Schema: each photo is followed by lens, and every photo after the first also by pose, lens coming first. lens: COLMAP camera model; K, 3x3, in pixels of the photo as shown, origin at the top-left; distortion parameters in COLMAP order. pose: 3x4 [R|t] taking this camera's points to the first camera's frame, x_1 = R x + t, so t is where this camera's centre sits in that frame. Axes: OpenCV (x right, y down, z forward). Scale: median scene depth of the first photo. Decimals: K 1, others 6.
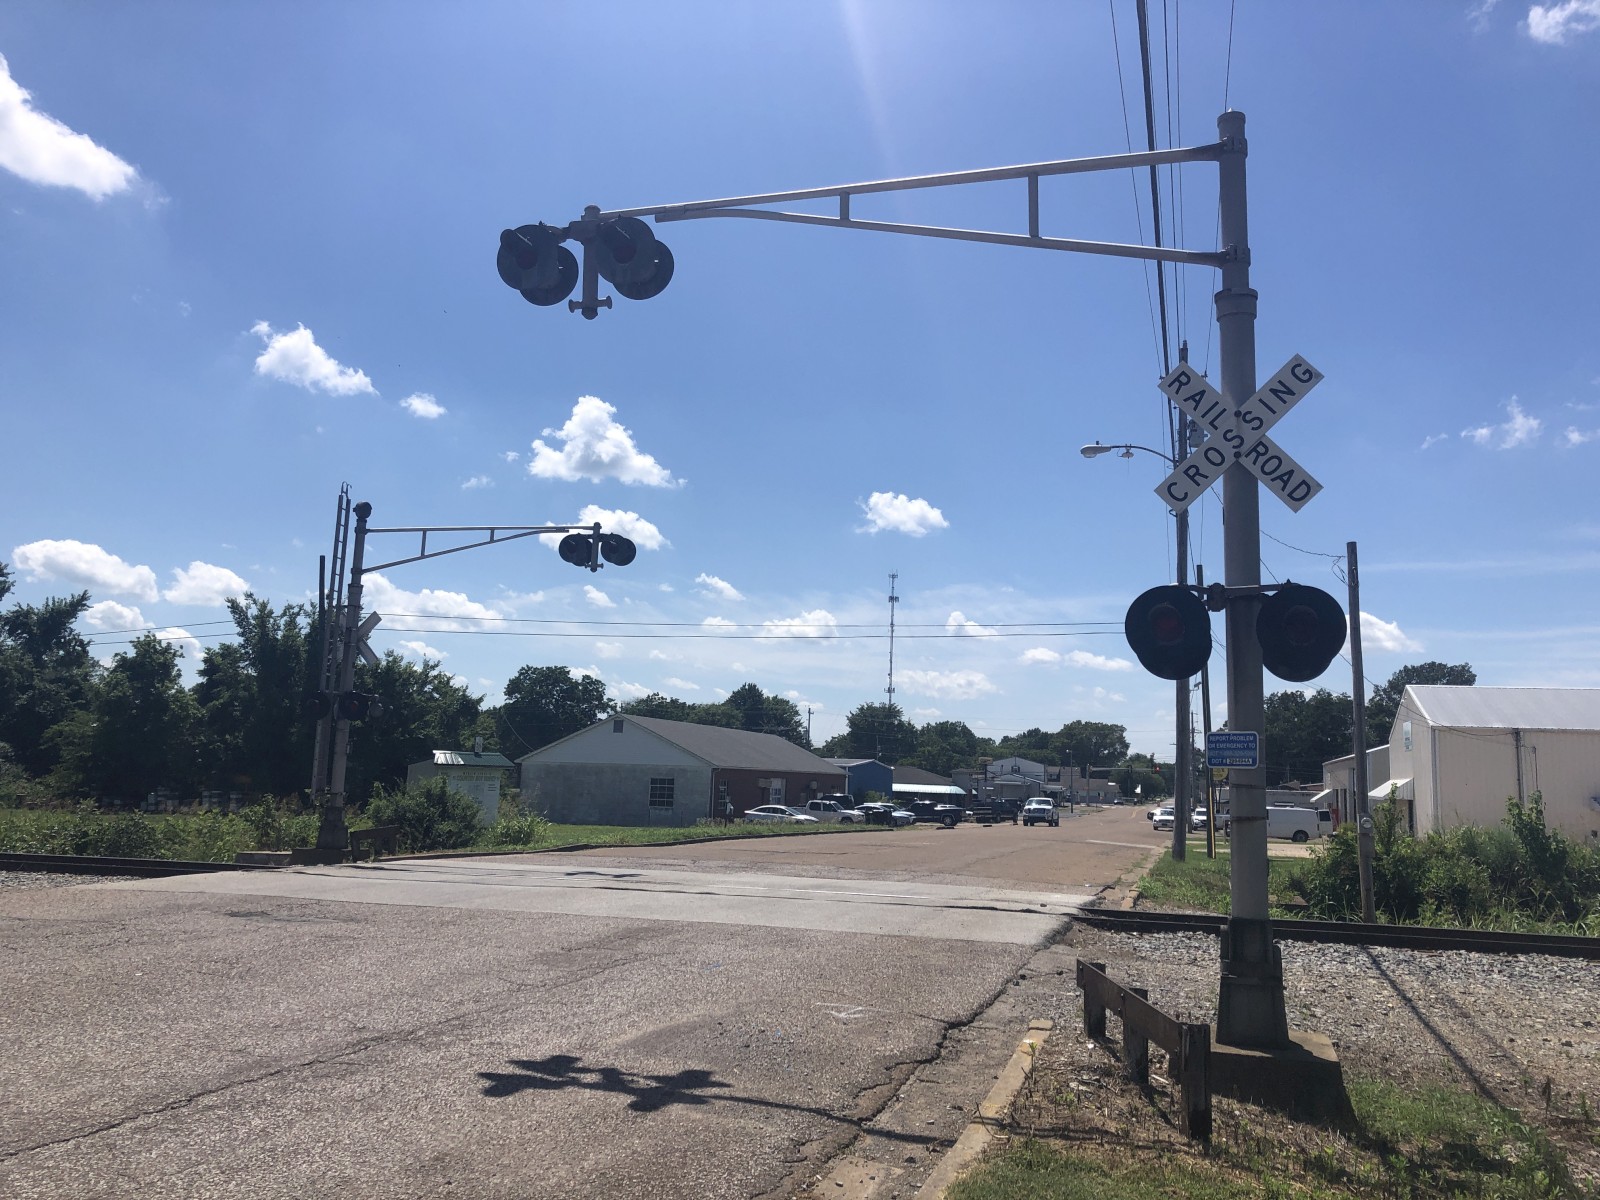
lens RADIAL K [[1311.4, 0, 807.3], [0, 1311.4, 576.0], [0, 0, 1]] dist [0.037504, -0.036738]
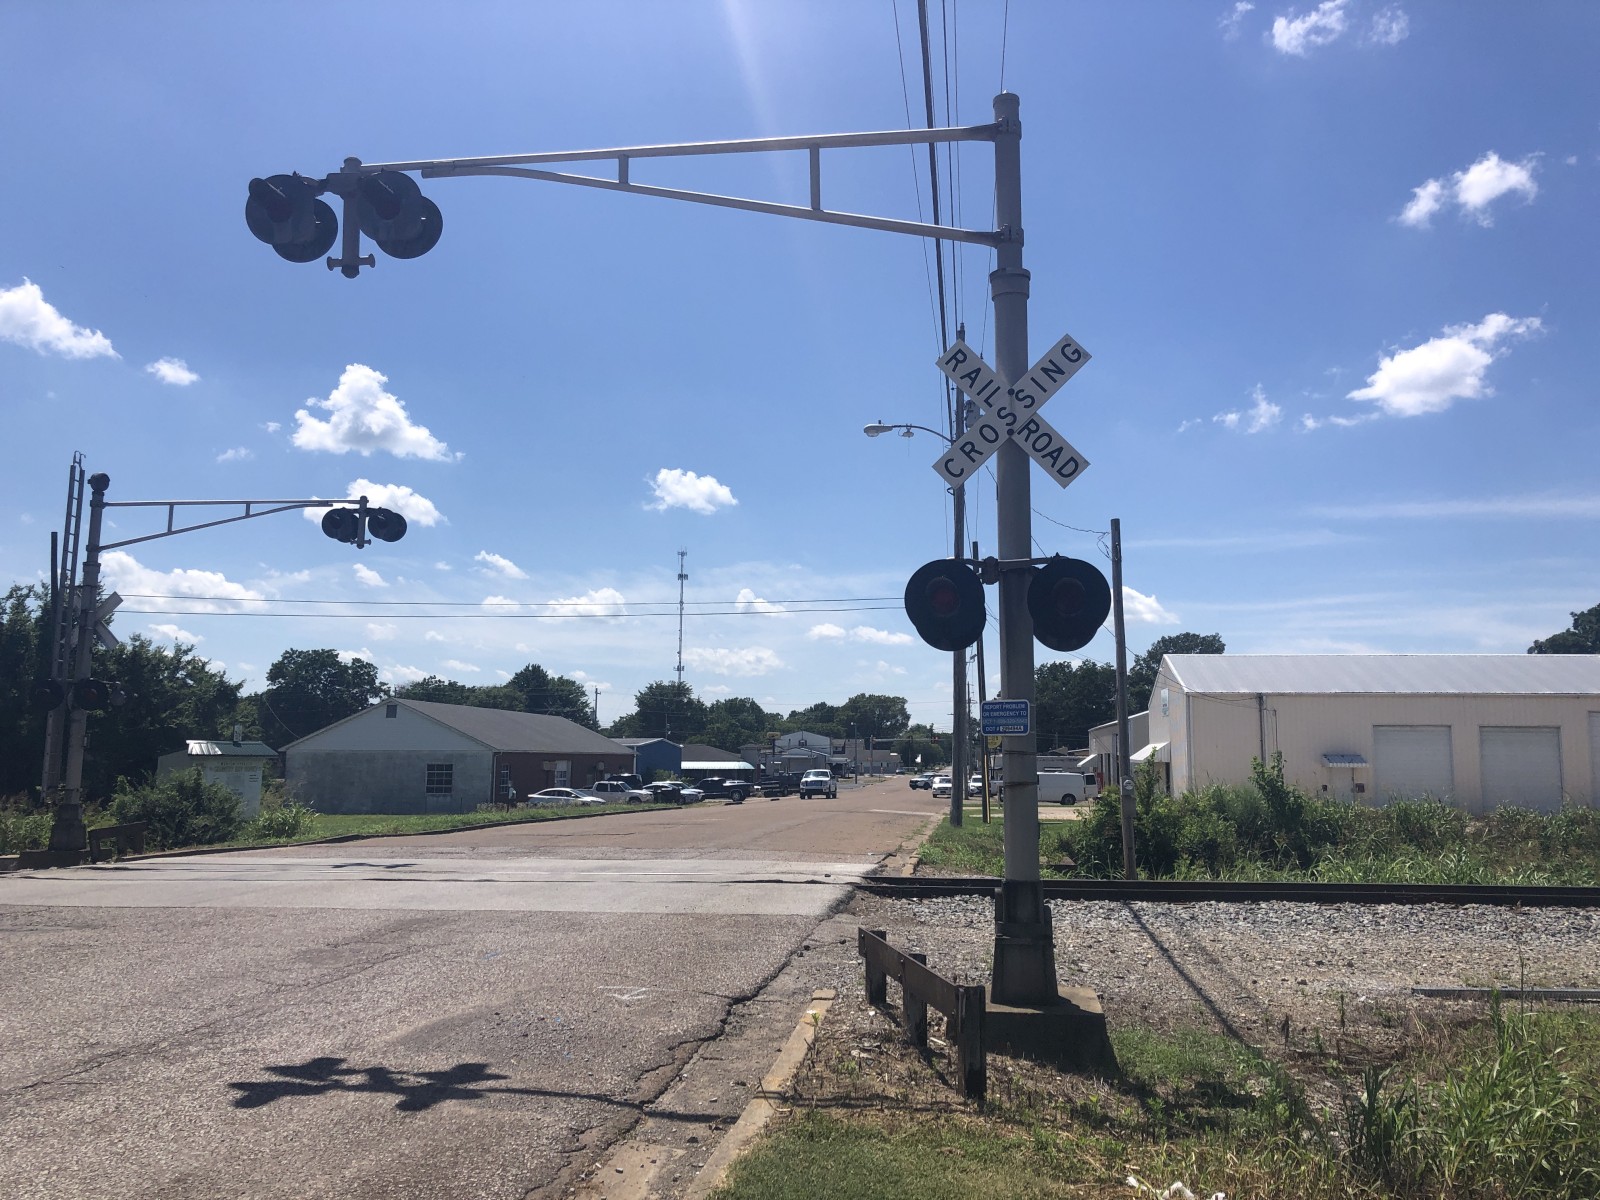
lens RADIAL K [[1311.4, 0, 816.1], [0, 1311.4, 581.0], [0, 0, 1]] dist [0.037504, -0.036738]
pose [[0.985971, -0.005712, 0.166817, 0.002117], [0.002245, 0.999778, 0.020965, 0.000953], [-0.166899, -0.020296, 0.985765, 0.005589]]
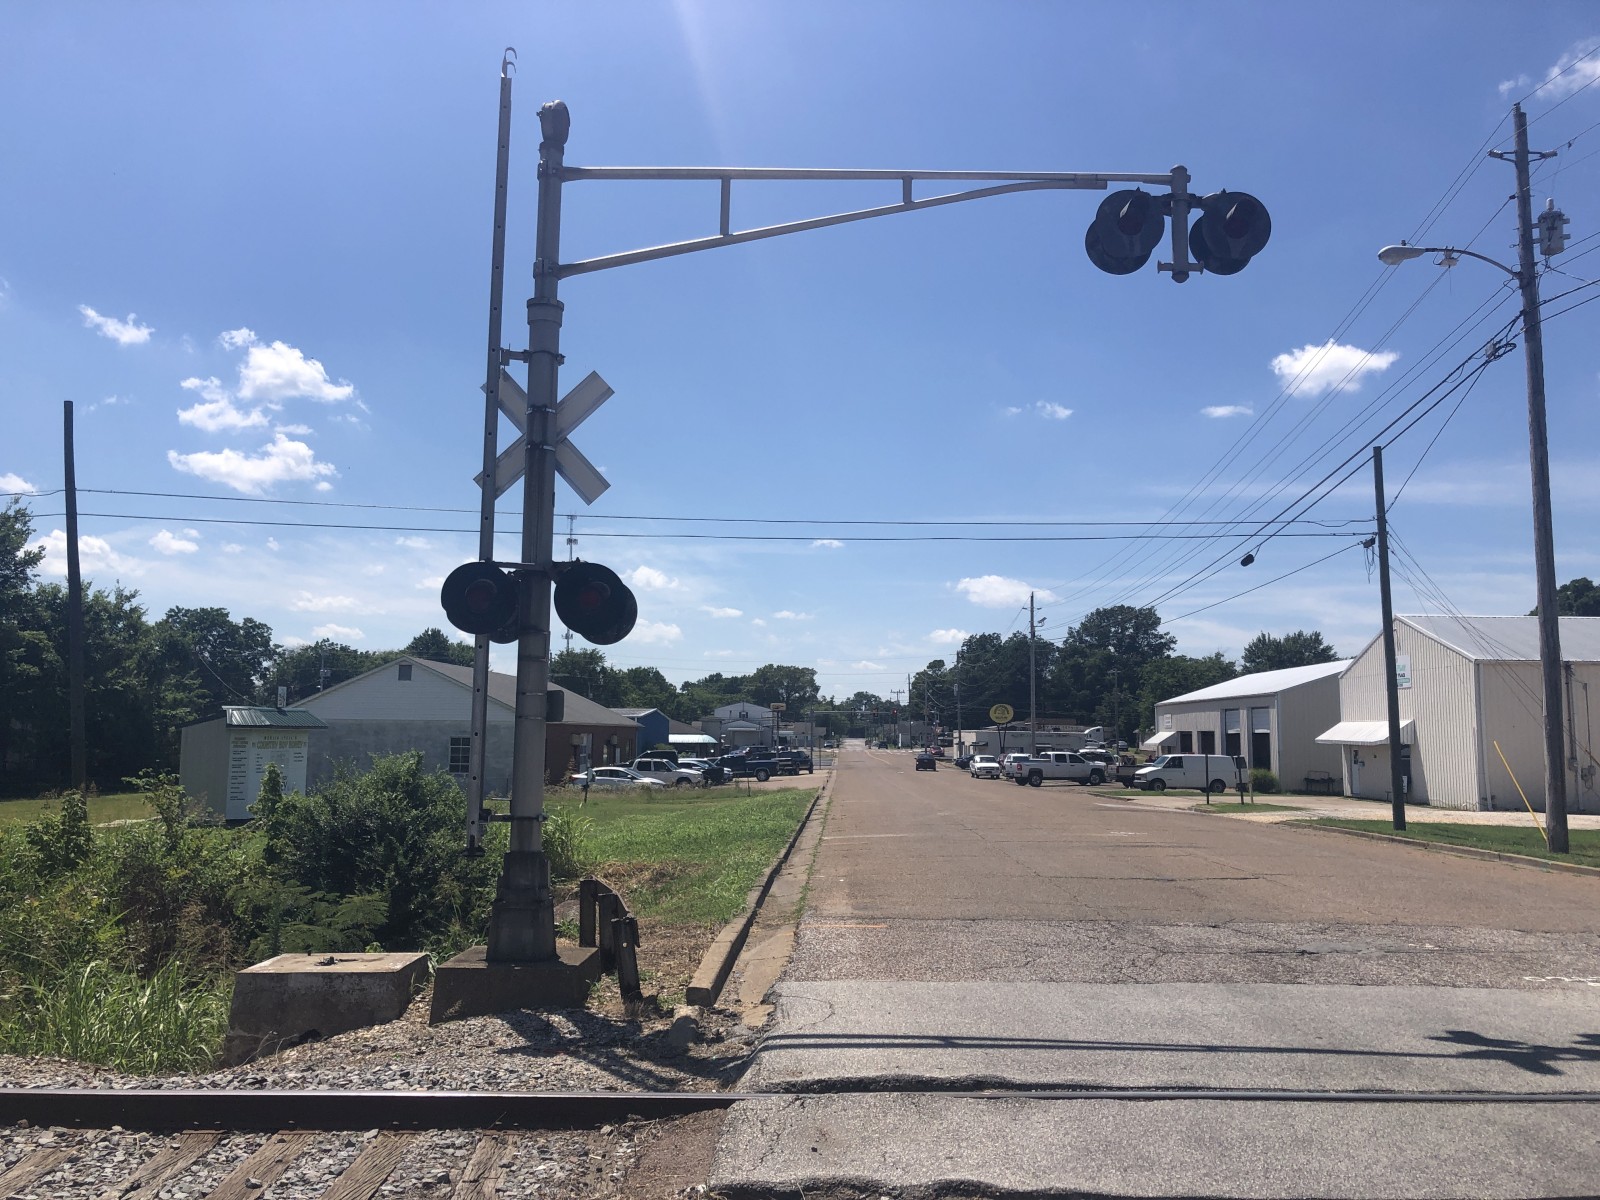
lens RADIAL K [[1311.4, 0, 787.3], [0, 1311.4, 589.5], [0, 0, 1]] dist [0.037504, -0.036738]
pose [[0.969492, 0.005918, 0.245053, -0.382110], [-0.018278, 0.998671, 0.048197, 0.076034], [-0.244442, -0.051206, 0.968311, 0.605252]]
